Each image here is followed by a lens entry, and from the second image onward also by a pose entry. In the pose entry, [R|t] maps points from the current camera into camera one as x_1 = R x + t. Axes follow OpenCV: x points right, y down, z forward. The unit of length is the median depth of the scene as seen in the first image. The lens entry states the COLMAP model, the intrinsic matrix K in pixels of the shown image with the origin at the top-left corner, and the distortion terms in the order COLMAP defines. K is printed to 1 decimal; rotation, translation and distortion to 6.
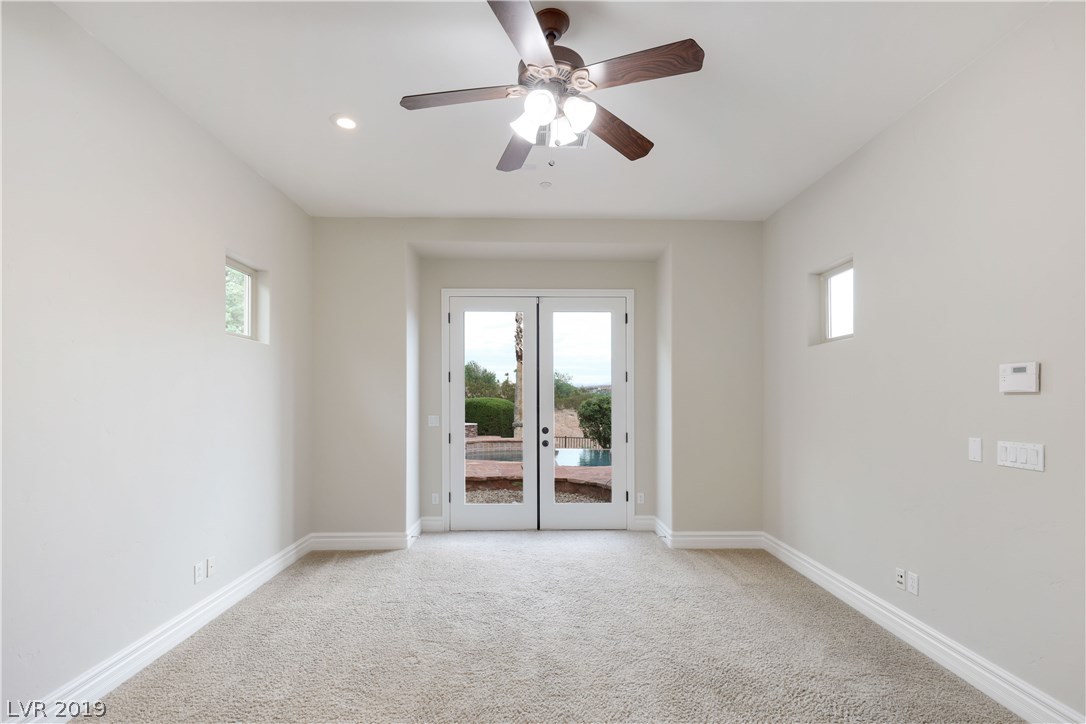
lens RADIAL K [[493.6, 0, 562.4], [0, 493.6, 391.7], [0, 0, 1]] dist [0.001644, 0.000487]
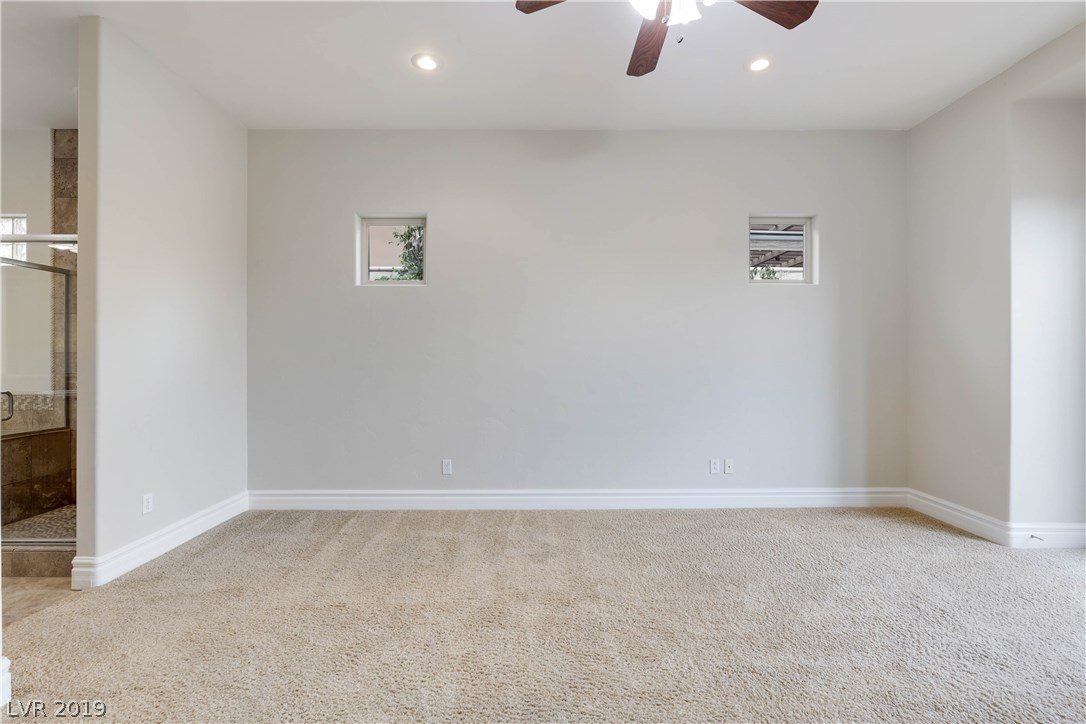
lens RADIAL K [[493.6, 0, 546.7], [0, 493.6, 361.7], [0, 0, 1]] dist [0.001644, 0.000487]
pose [[-0.009818, 0.006535, -0.999930, 0.473854], [0.013582, 0.999887, 0.006401, 0.054253], [0.999860, -0.013518, -0.009905, 0.445168]]
